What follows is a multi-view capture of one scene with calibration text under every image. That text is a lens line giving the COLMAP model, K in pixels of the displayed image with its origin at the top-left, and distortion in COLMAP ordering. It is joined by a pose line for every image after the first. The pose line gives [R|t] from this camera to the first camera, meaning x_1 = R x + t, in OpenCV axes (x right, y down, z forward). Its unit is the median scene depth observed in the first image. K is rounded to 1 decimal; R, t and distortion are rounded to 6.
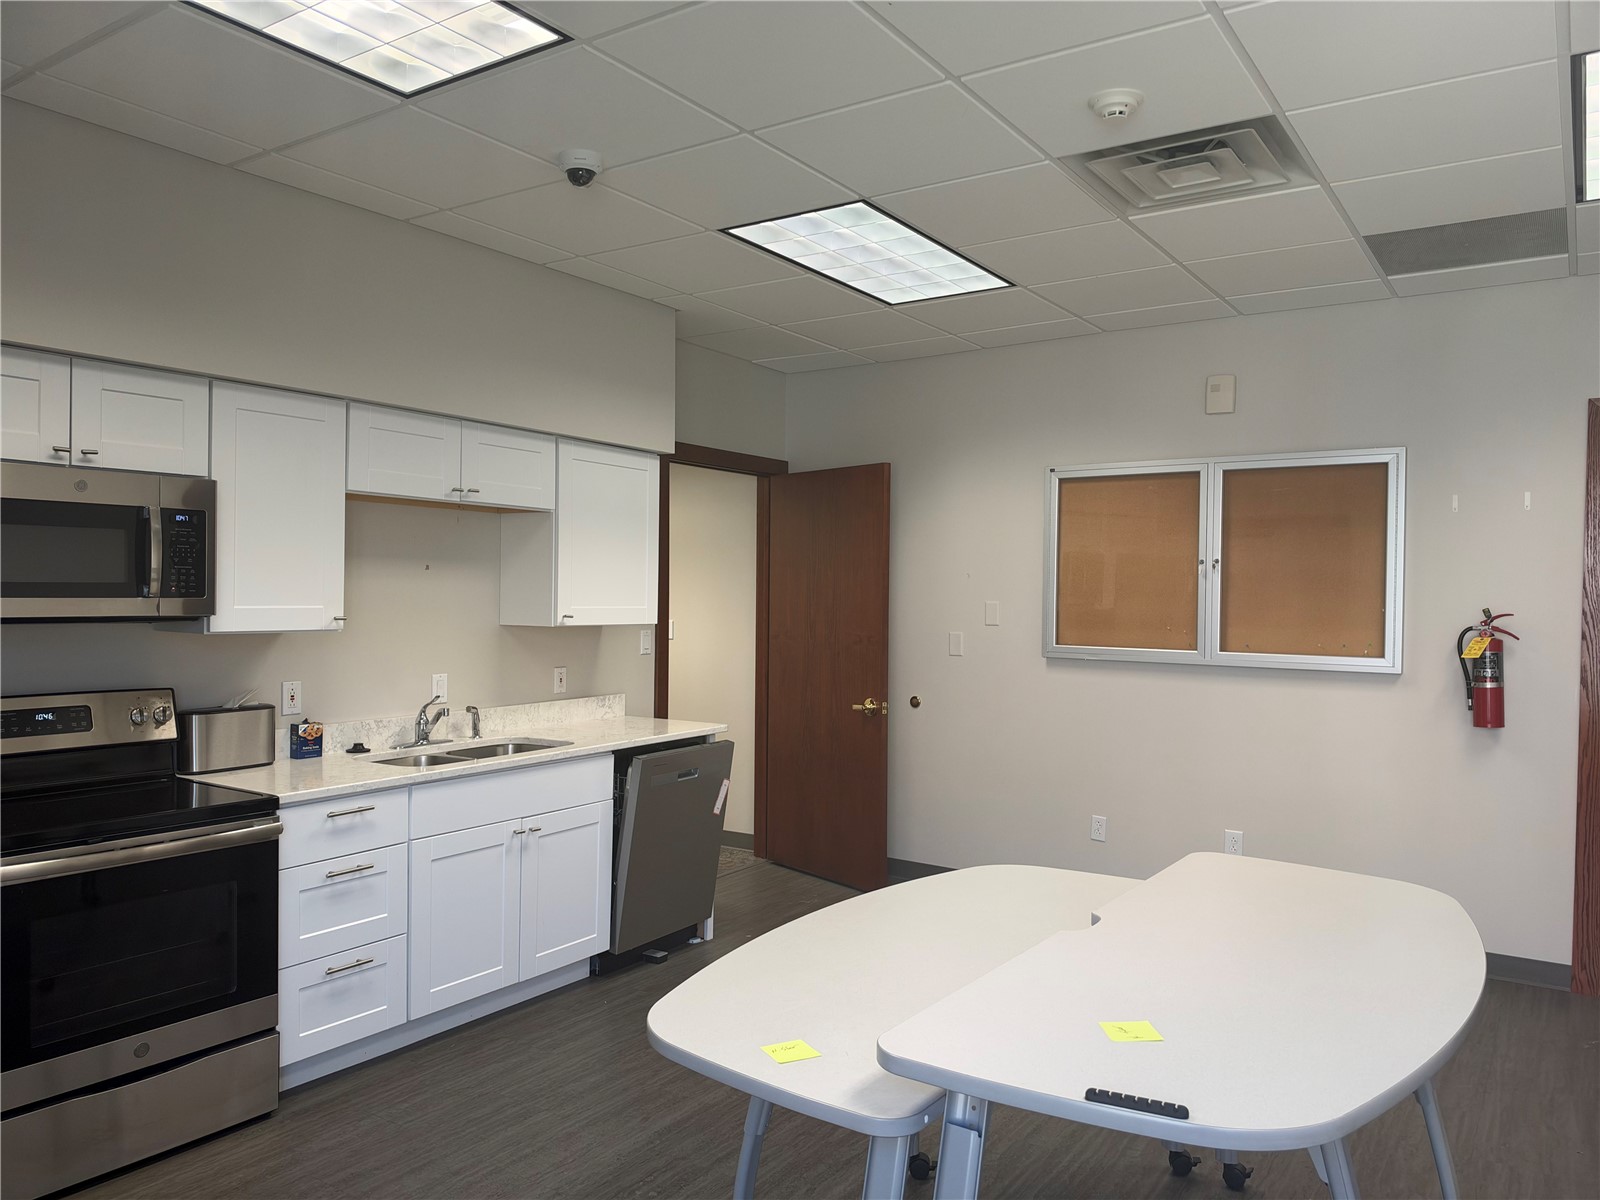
lens RADIAL K [[1164.3, 0, 800.9], [0, 1164.3, 598.7], [0, 0, 1]] dist [0.003048, -0.004128]
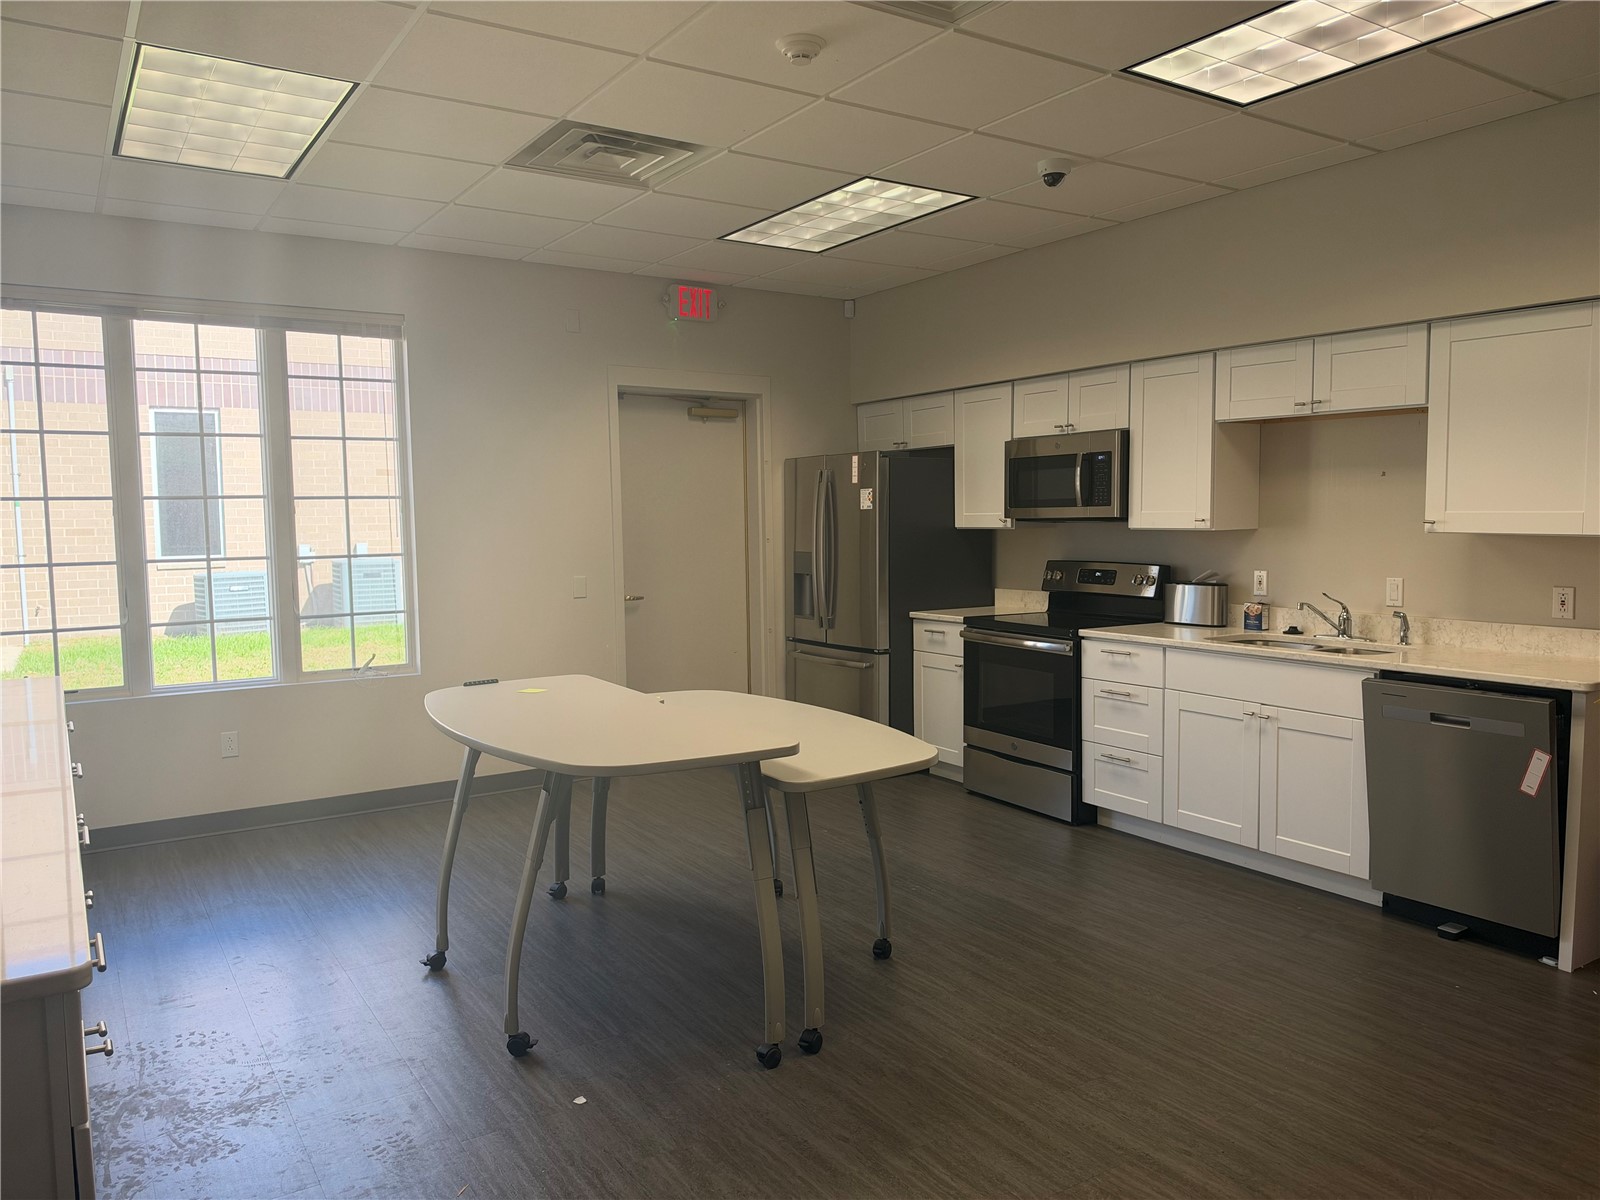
lens RADIAL K [[1164.3, 0, 801.7], [0, 1164.3, 601.1], [0, 0, 1]] dist [0.003048, -0.004128]
pose [[-0.393401, 0.063452, -0.917175, 1.054090], [-0.000534, 0.997600, 0.069245, 0.018046], [0.919367, 0.027731, -0.392423, 1.162473]]
